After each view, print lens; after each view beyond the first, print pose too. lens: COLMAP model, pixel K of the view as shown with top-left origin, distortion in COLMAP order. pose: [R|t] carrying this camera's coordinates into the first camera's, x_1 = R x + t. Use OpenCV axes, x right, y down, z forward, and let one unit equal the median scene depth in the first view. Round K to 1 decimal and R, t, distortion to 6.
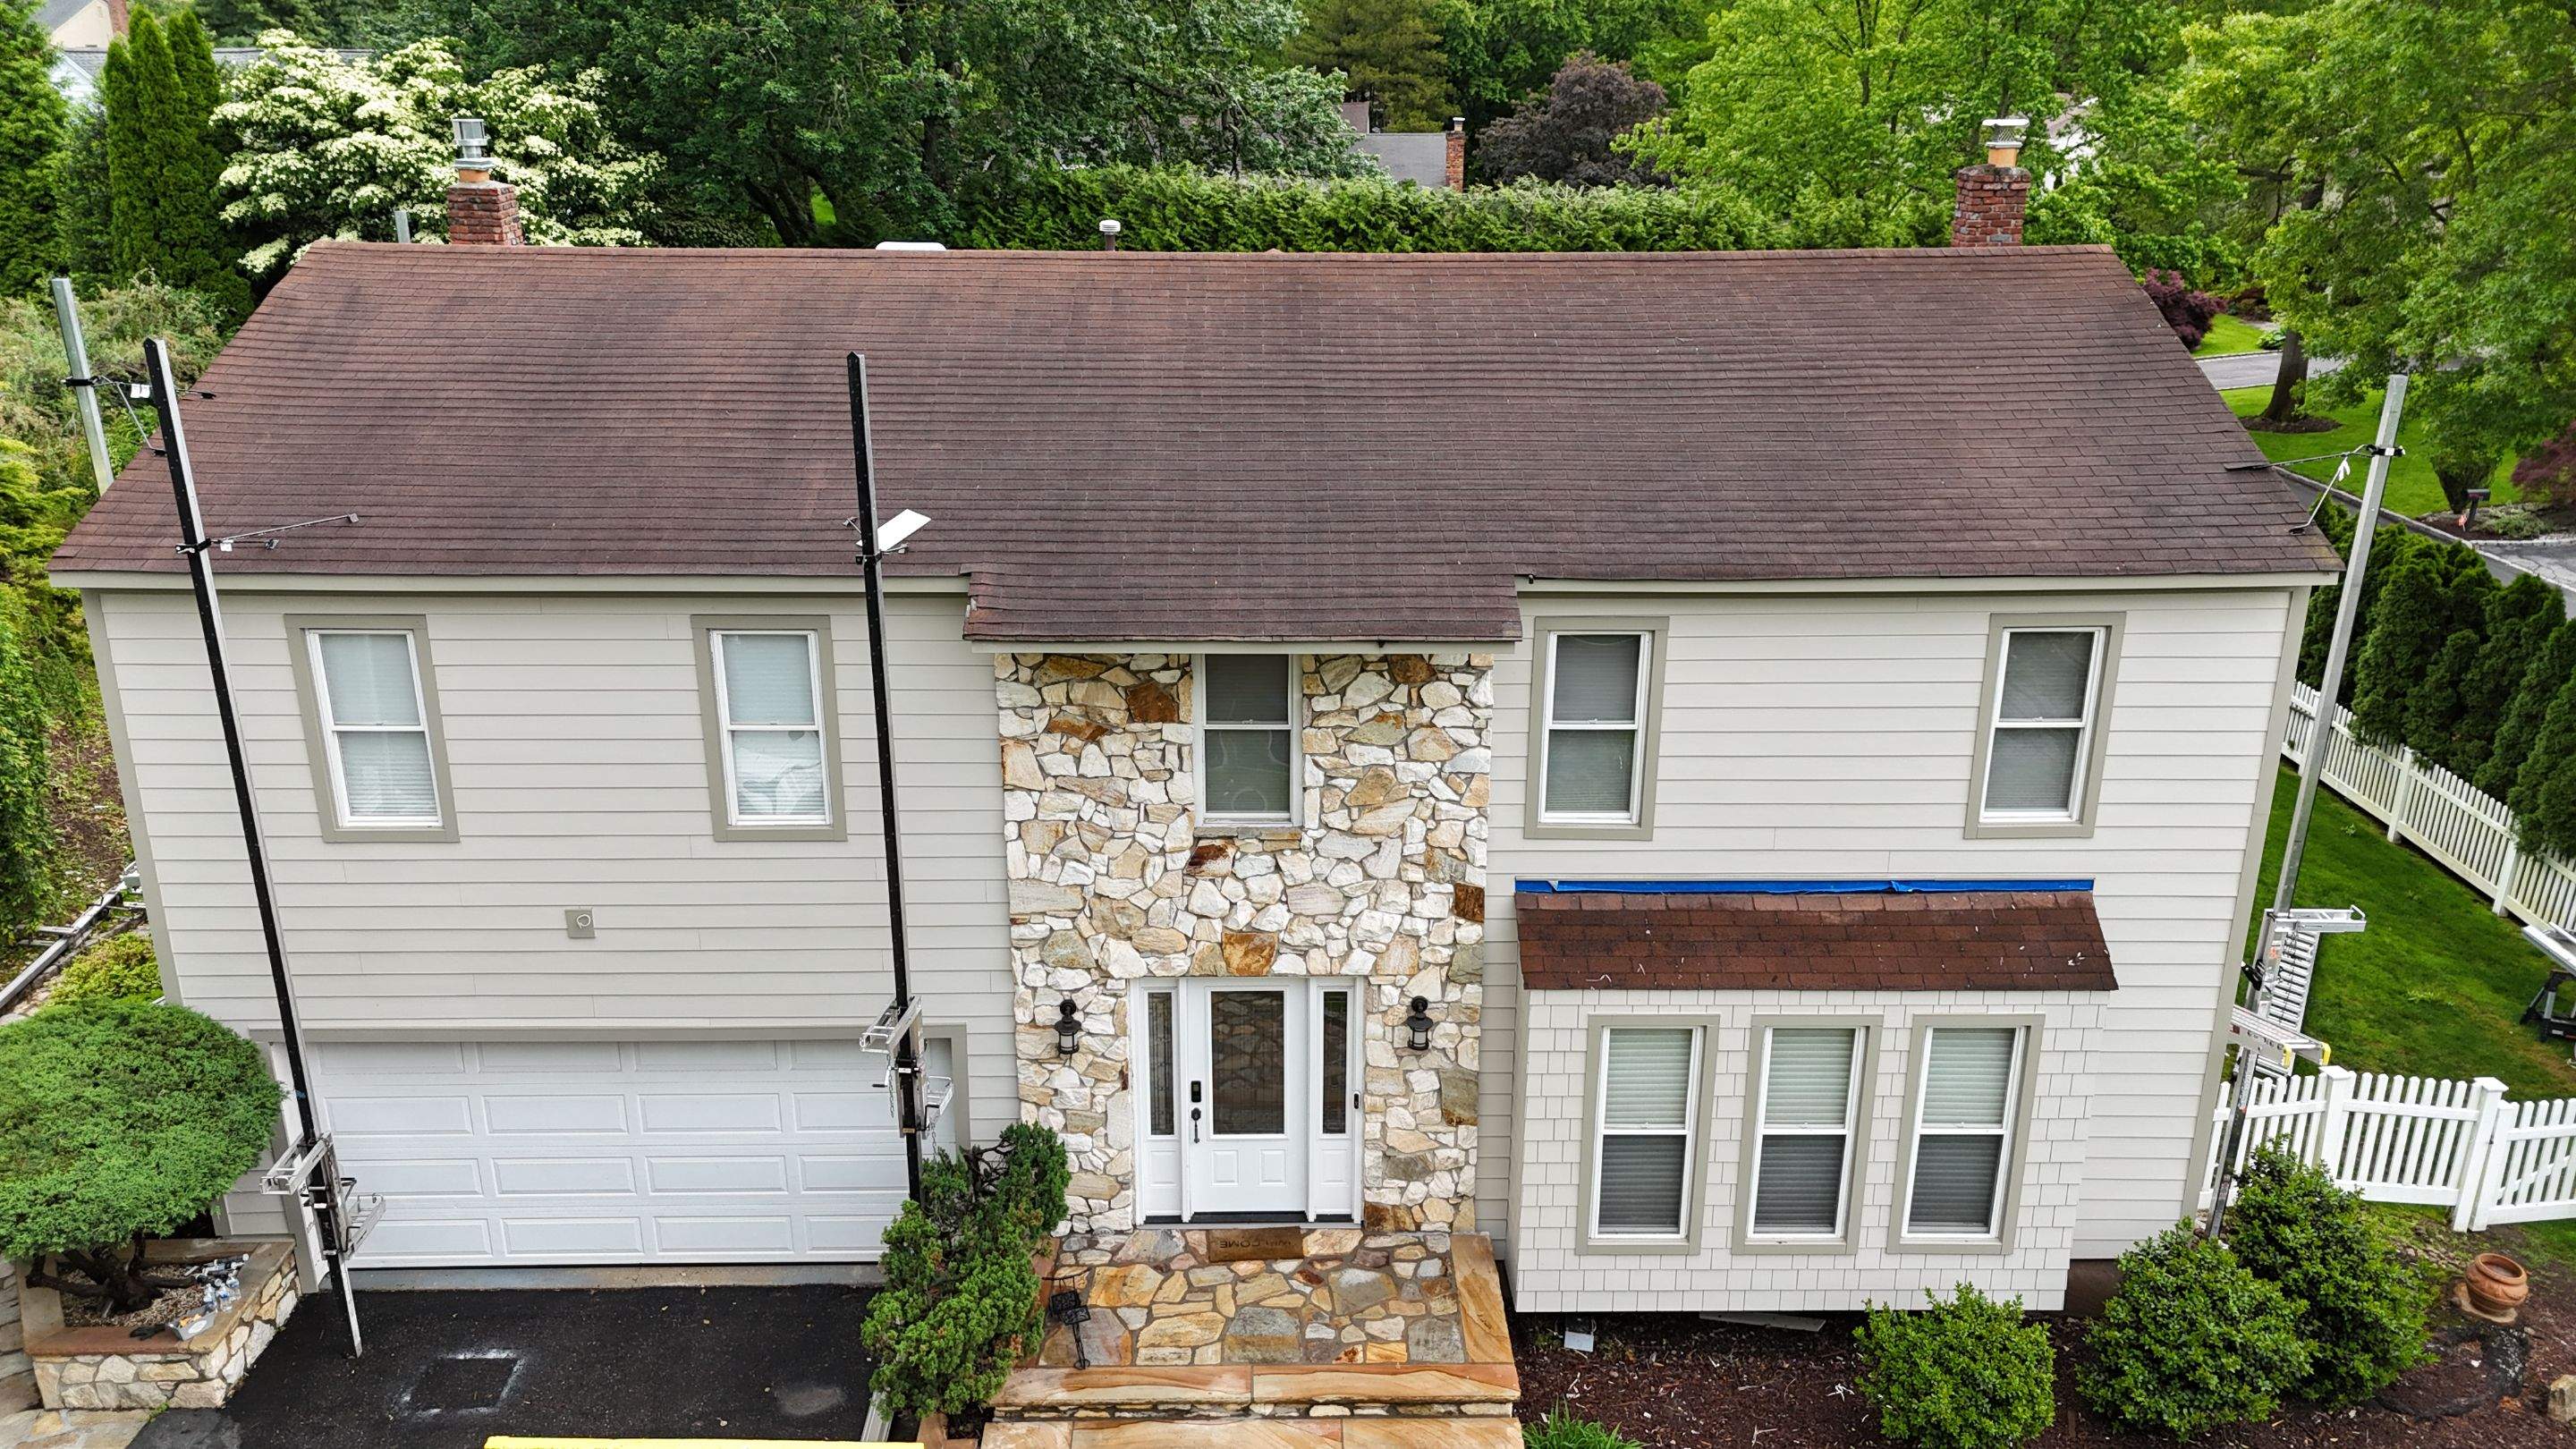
lens RADIAL K [[1851.9, 0, 1293.4], [0, 1851.9, 718.4], [0, 0, 1]] dist [0.210682, -0.215892]
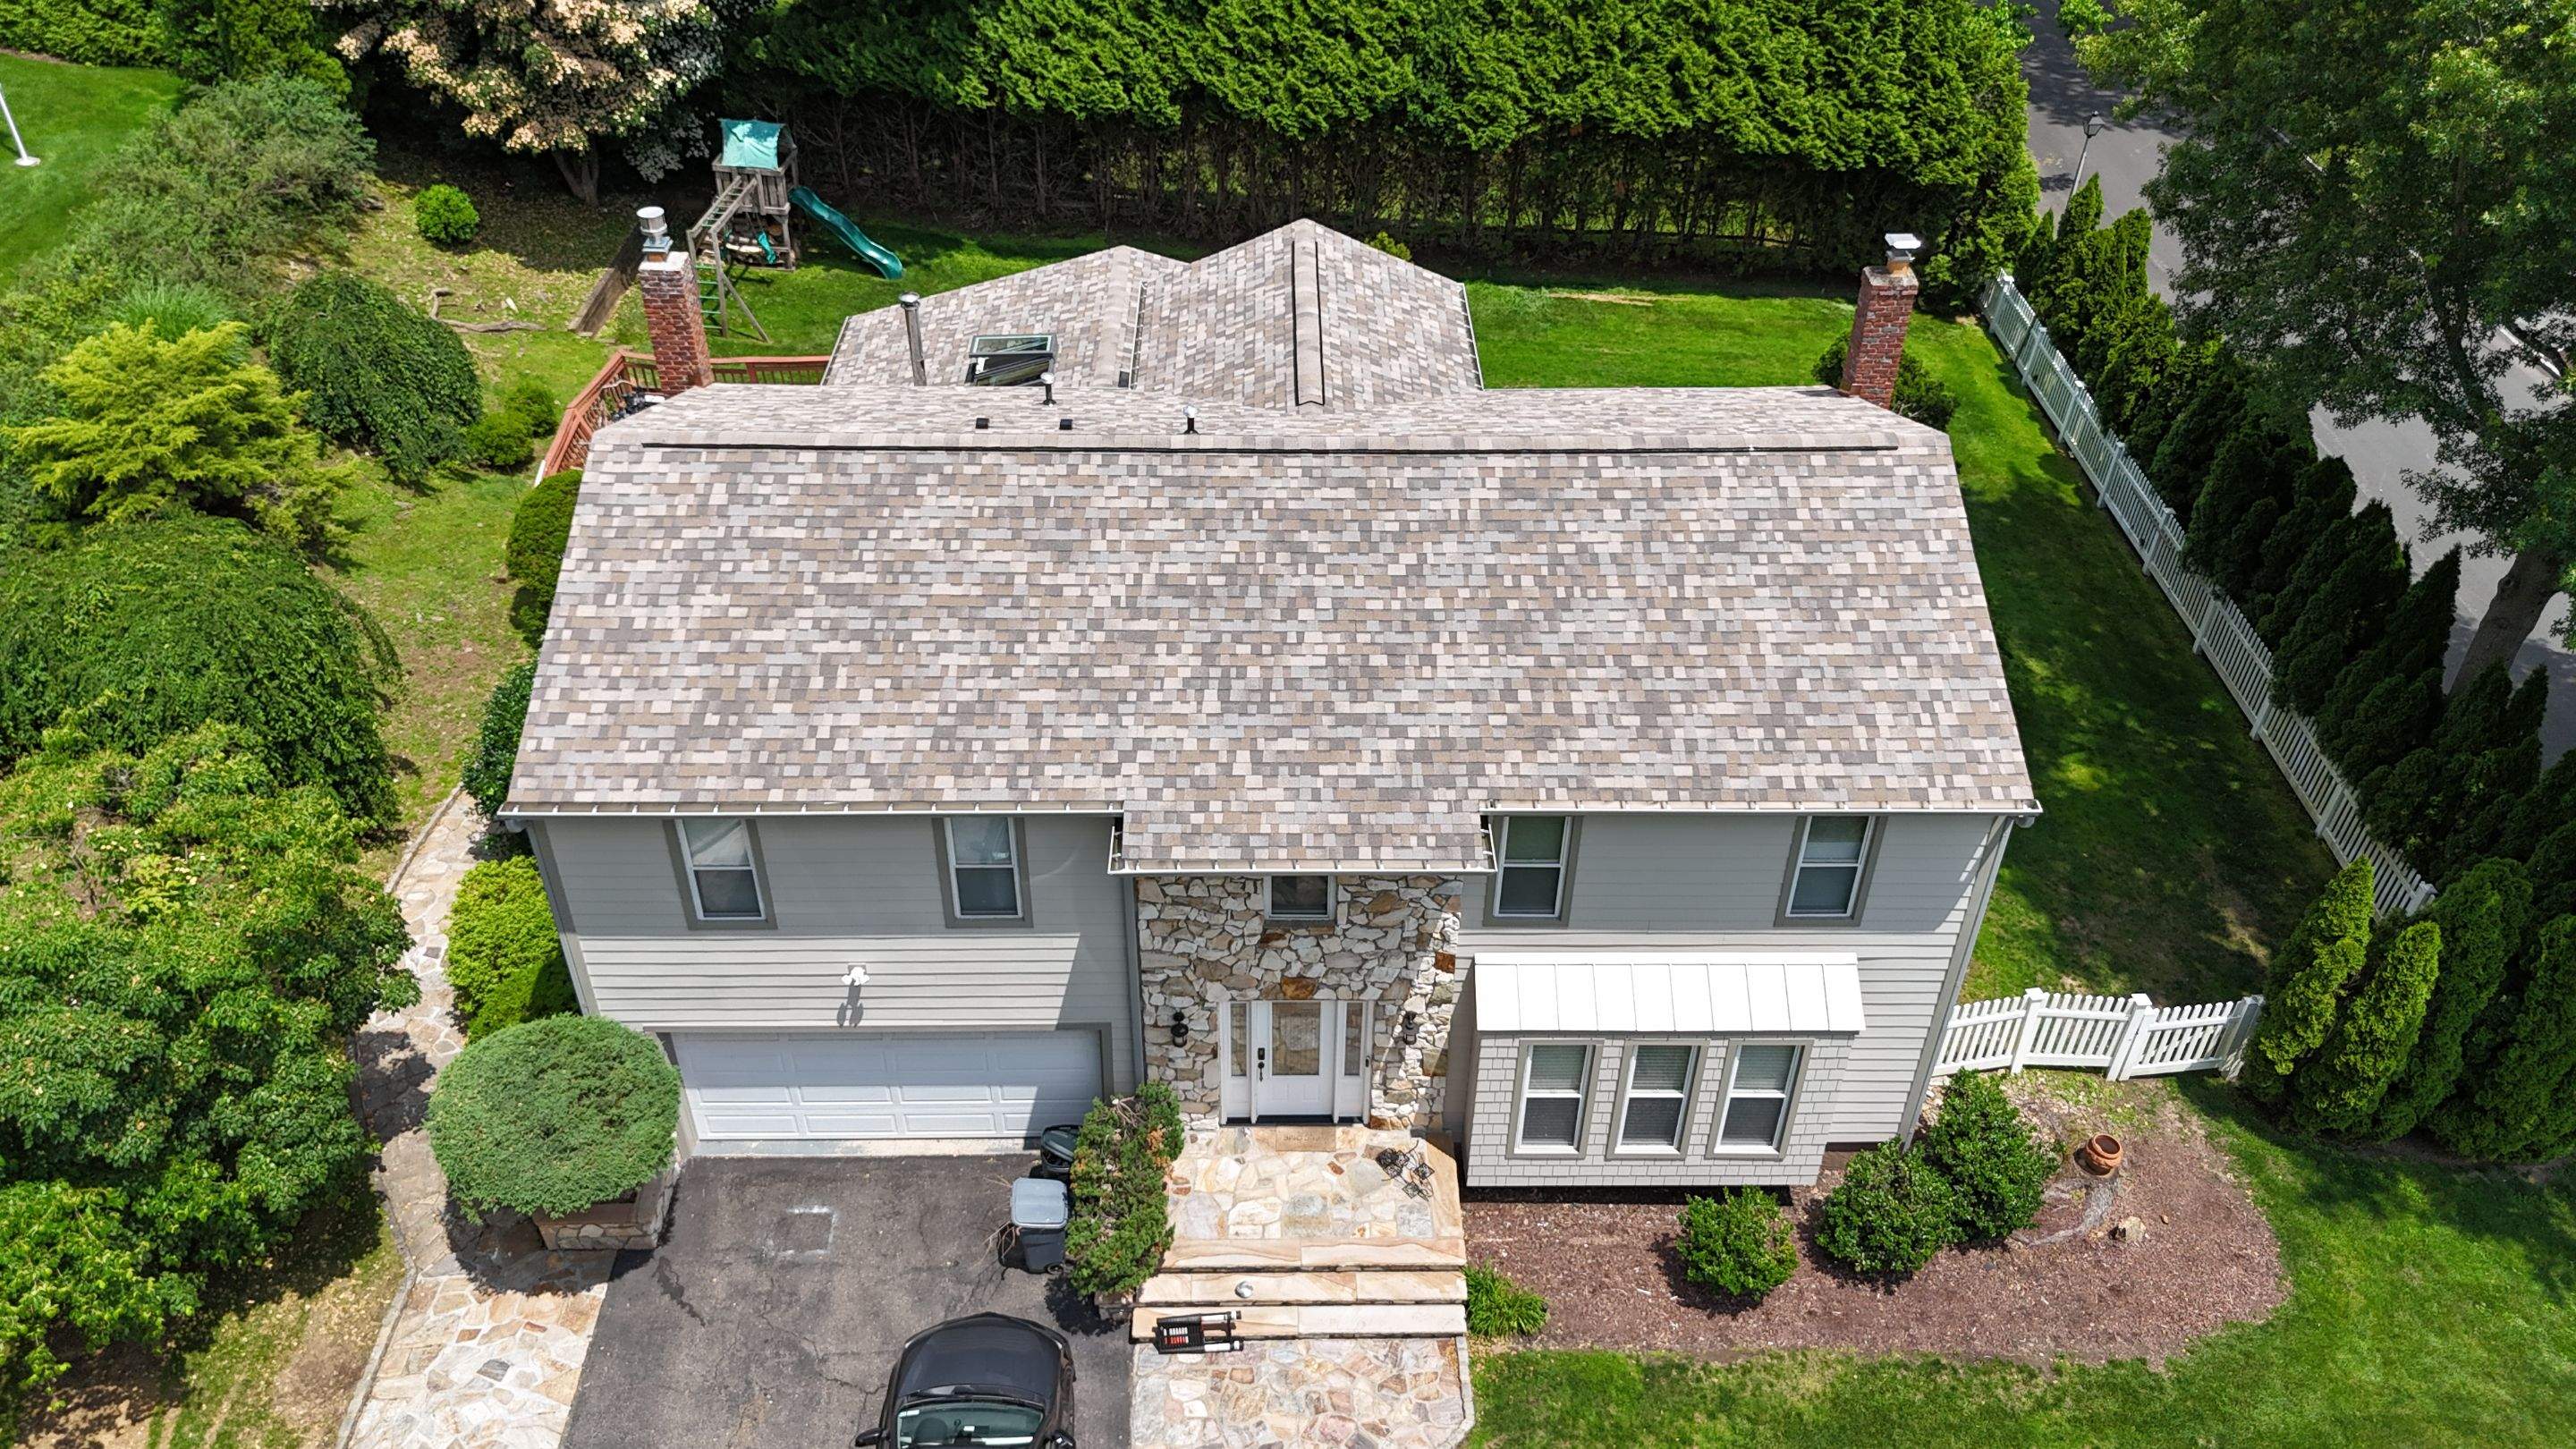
lens RADIAL K [[1851.9, 0, 1293.4], [0, 1851.9, 718.4], [0, 0, 1]] dist [0.210682, -0.215892]
pose [[0.999957, 0.005957, 0.007063, -0.040325], [-0.007830, 0.952169, 0.305472, -0.547801], [-0.004905, -0.305514, 0.952175, -0.373649]]
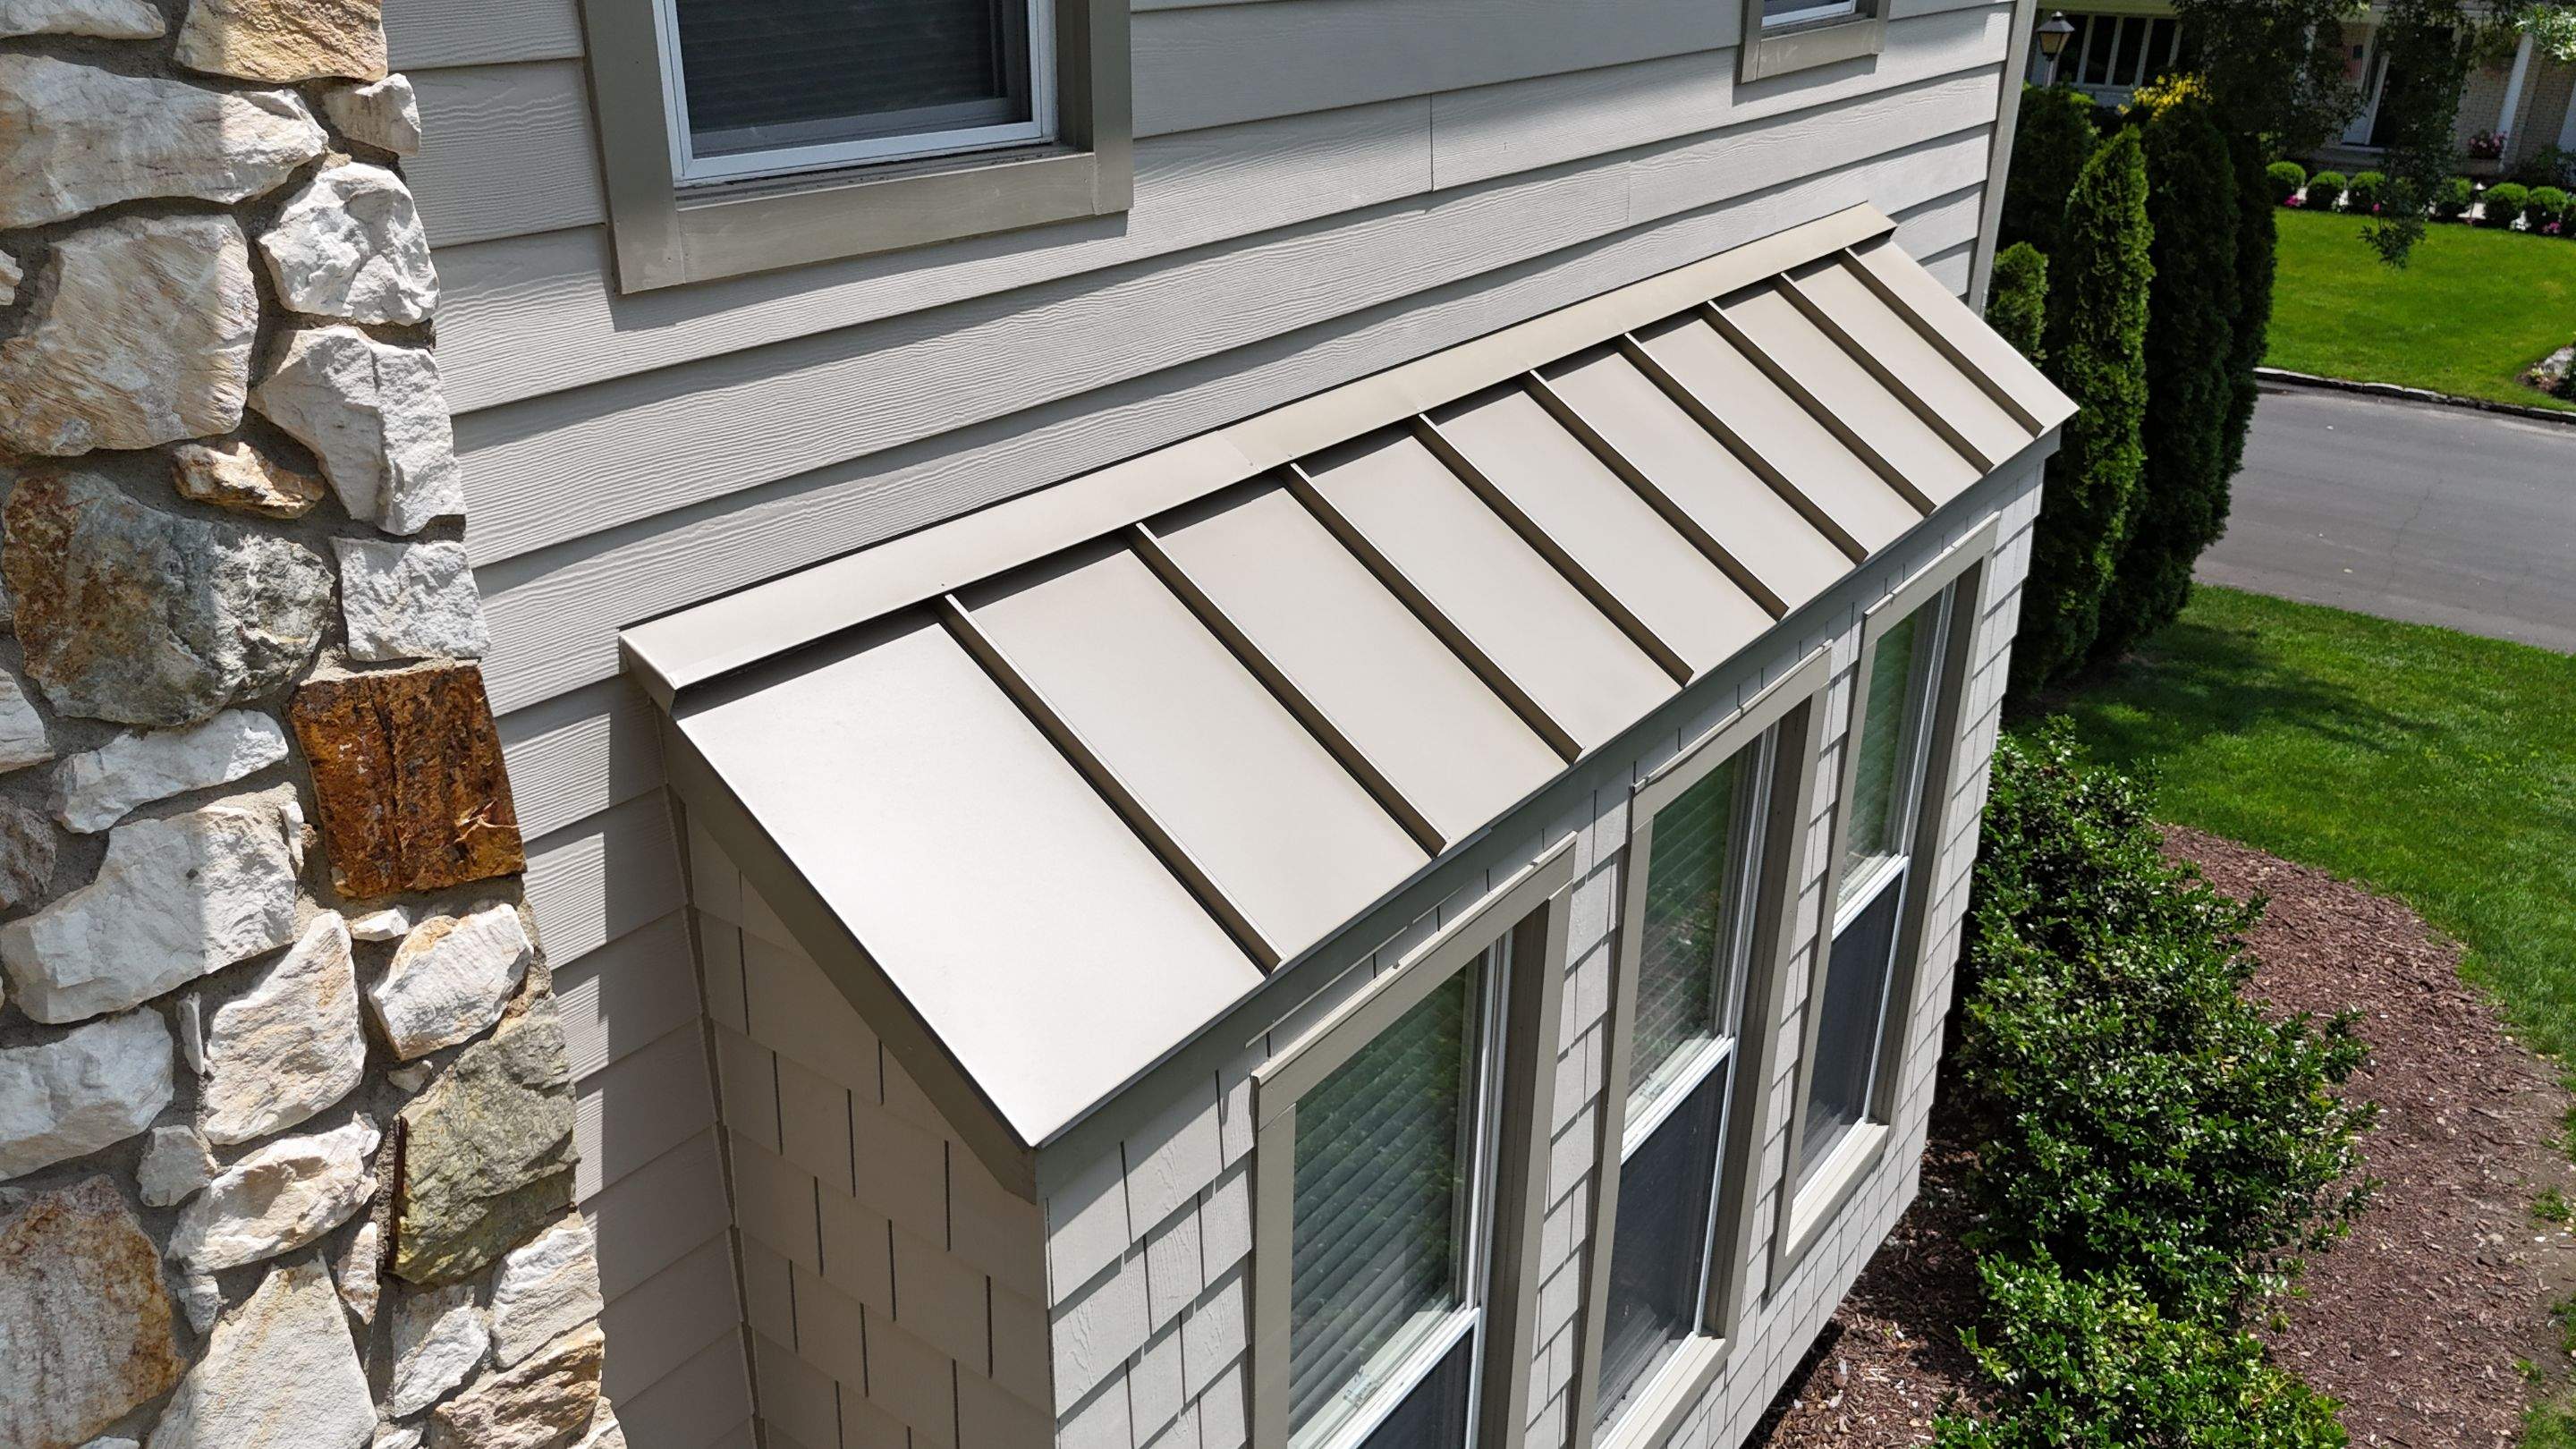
lens RADIAL K [[1851.9, 0, 1293.4], [0, 1851.9, 718.4], [0, 0, 1]] dist [0.210682, -0.215892]
pose [[0.612105, -0.326381, 0.720280, 0.026160], [0.250833, 0.943950, 0.214571, 0.077526], [-0.749940, 0.049330, 0.659664, 0.839375]]
